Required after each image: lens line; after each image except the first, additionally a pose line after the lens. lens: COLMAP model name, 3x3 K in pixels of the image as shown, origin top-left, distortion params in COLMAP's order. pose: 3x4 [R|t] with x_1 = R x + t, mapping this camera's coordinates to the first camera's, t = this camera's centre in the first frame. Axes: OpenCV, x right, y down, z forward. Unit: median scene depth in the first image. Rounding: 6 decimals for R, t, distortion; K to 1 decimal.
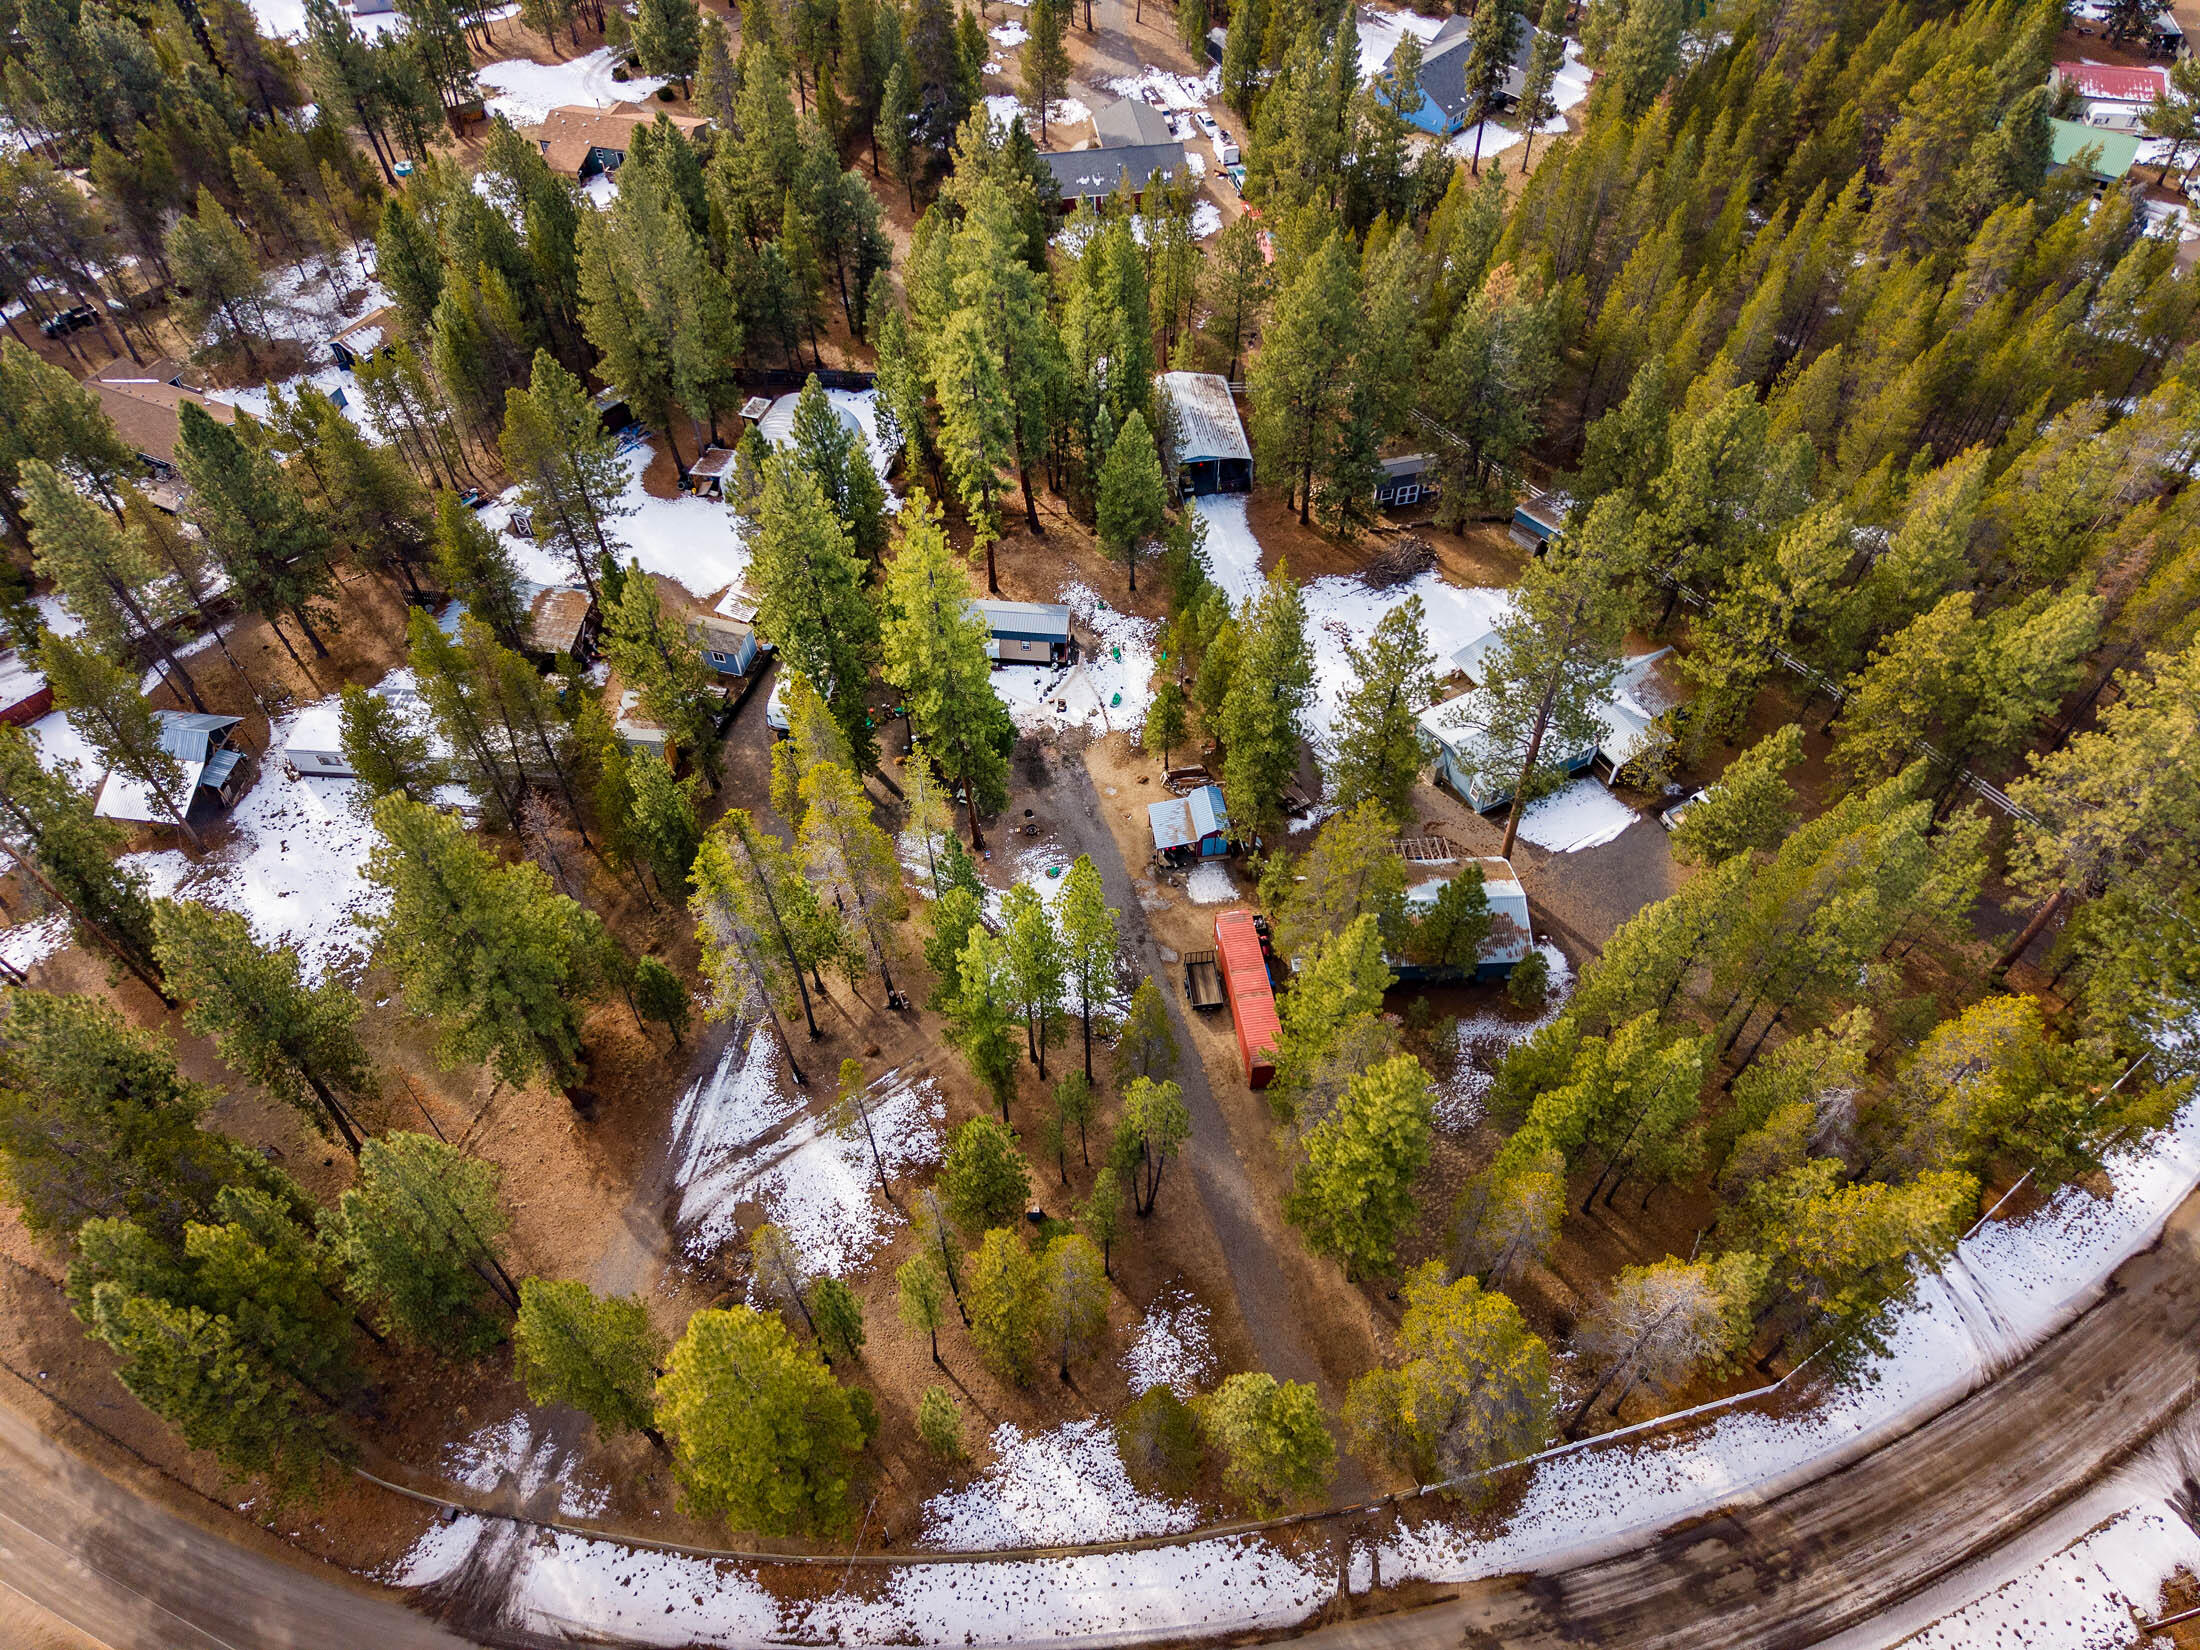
lens RADIAL K [[1464.4, 0, 1103.3], [0, 1464.4, 830.4], [0, 0, 1]] dist [0.023136, -0.022264]
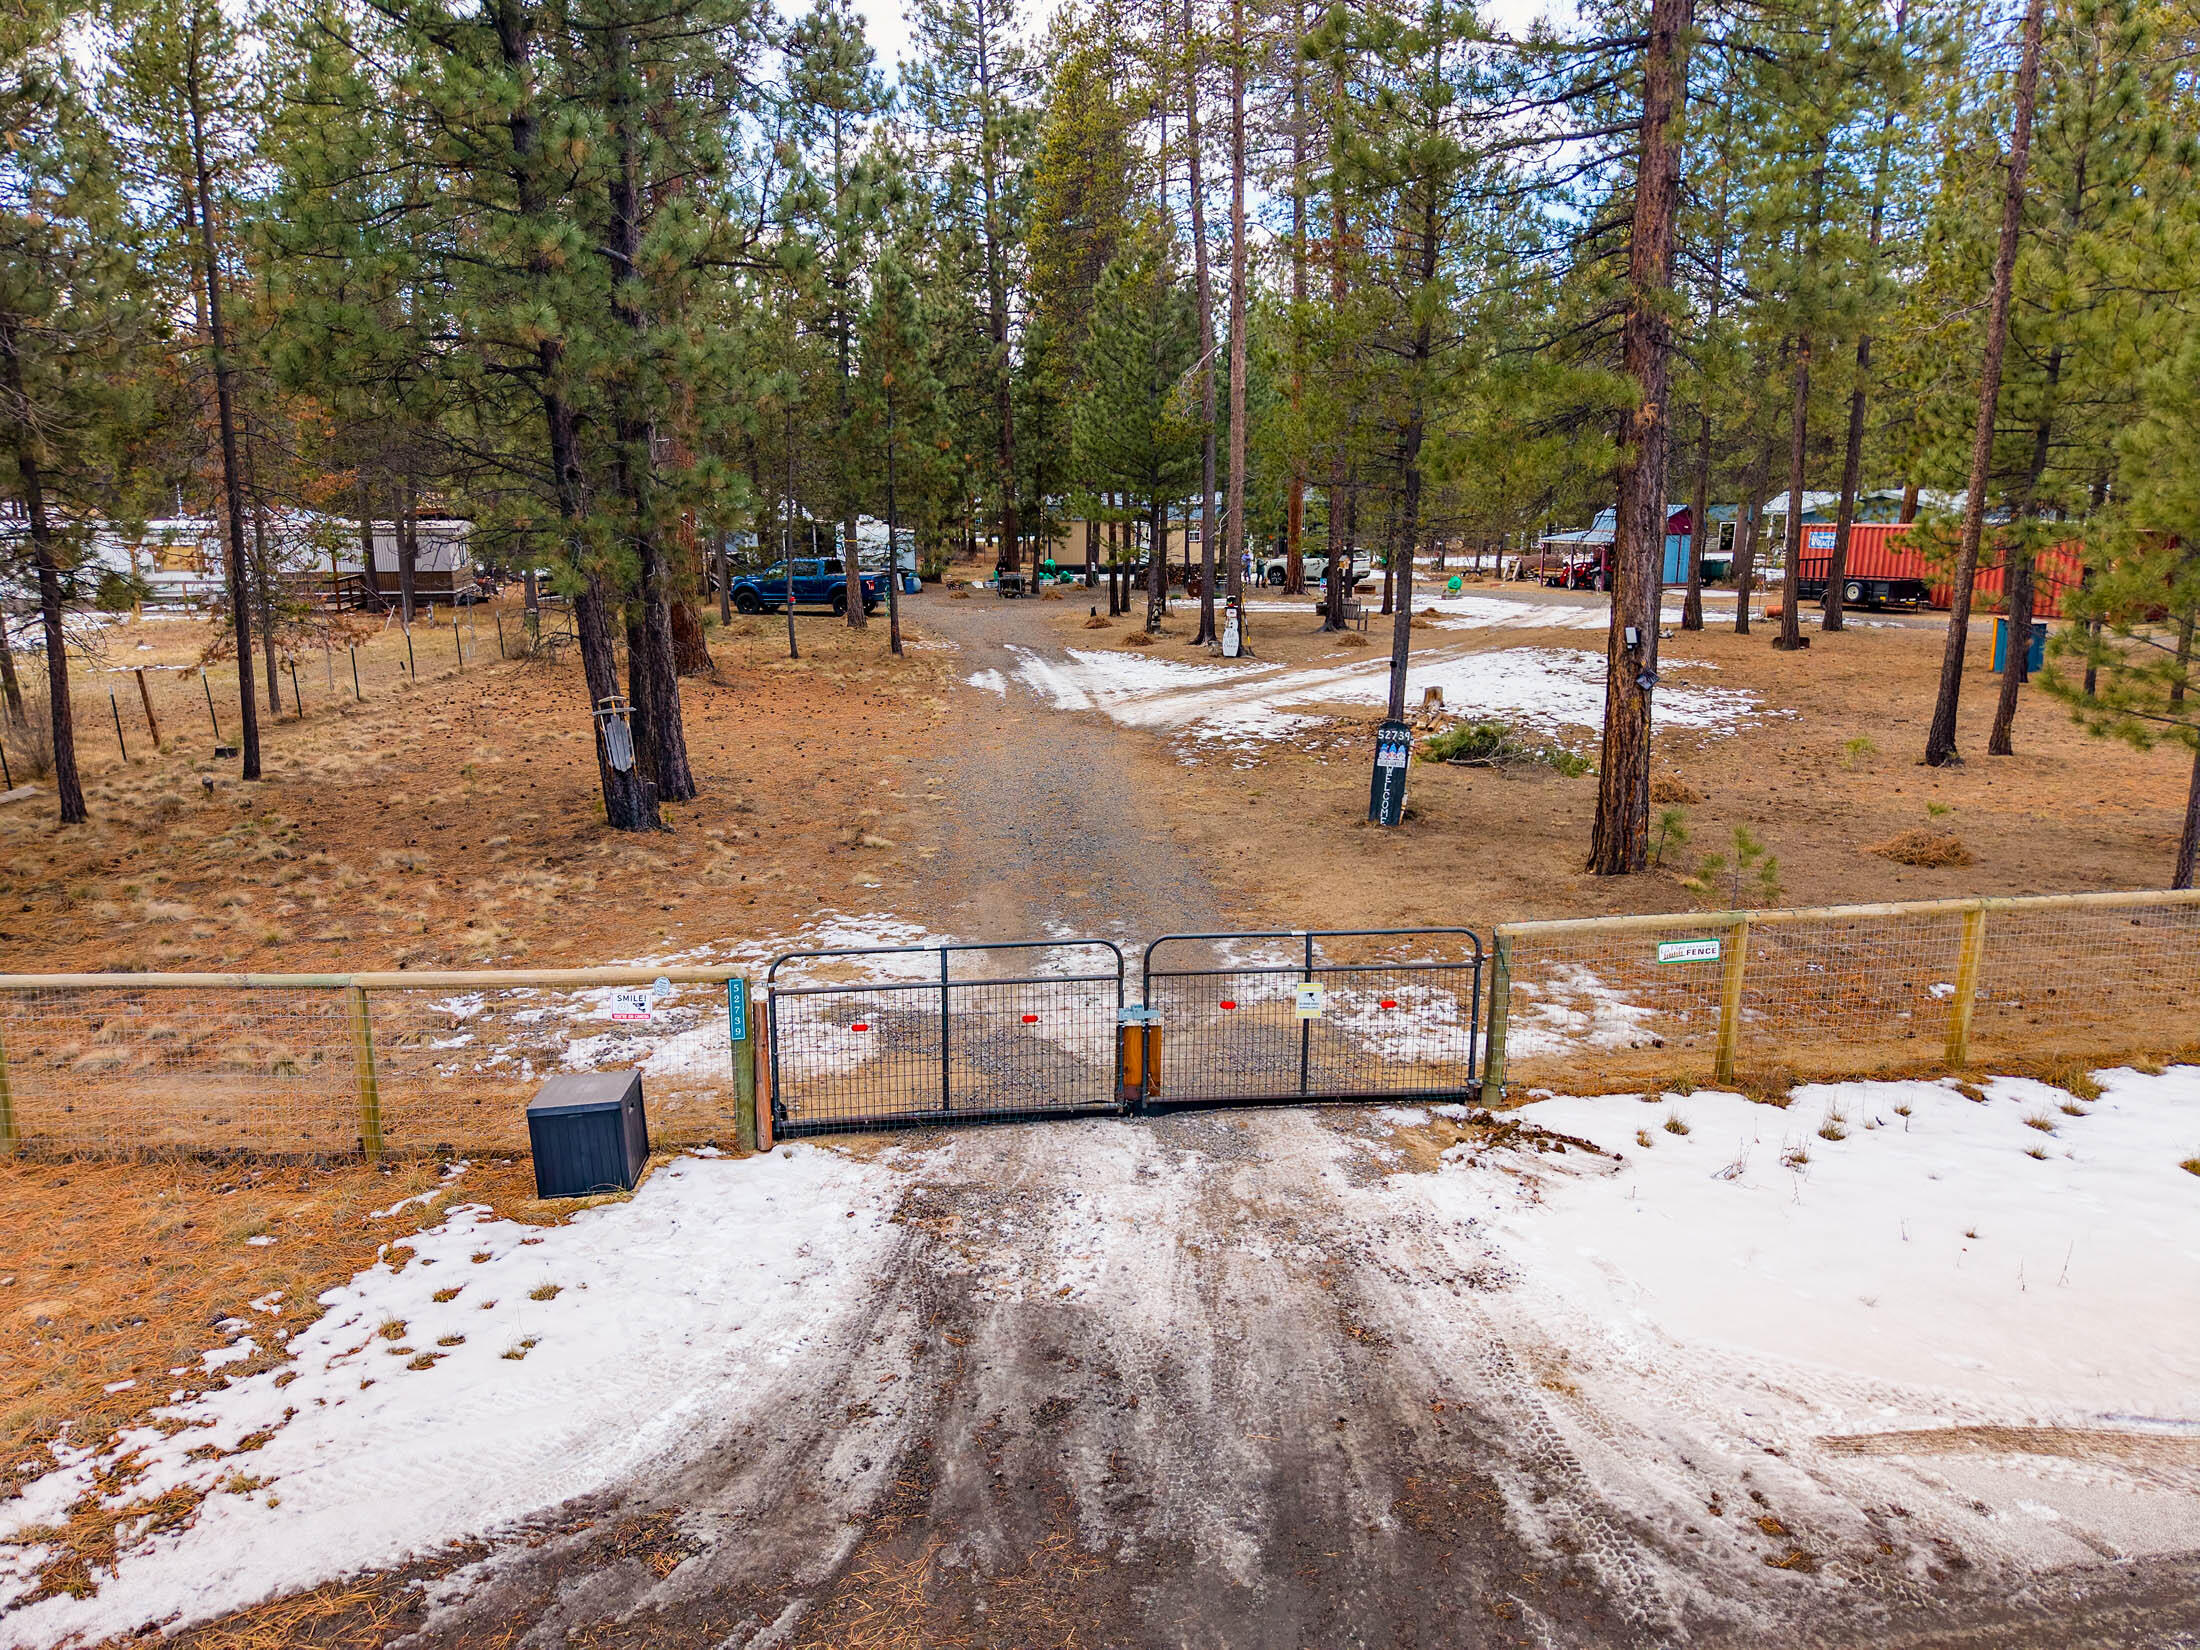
lens RADIAL K [[1464.4, 0, 1103.9], [0, 1464.4, 834.4], [0, 0, 1]] dist [0.023136, -0.022264]
pose [[0.953451, -0.066843, 0.294046, -0.423781], [0.234839, 0.776286, -0.585005, 0.507291], [-0.189160, 0.626827, 0.755848, 0.861463]]
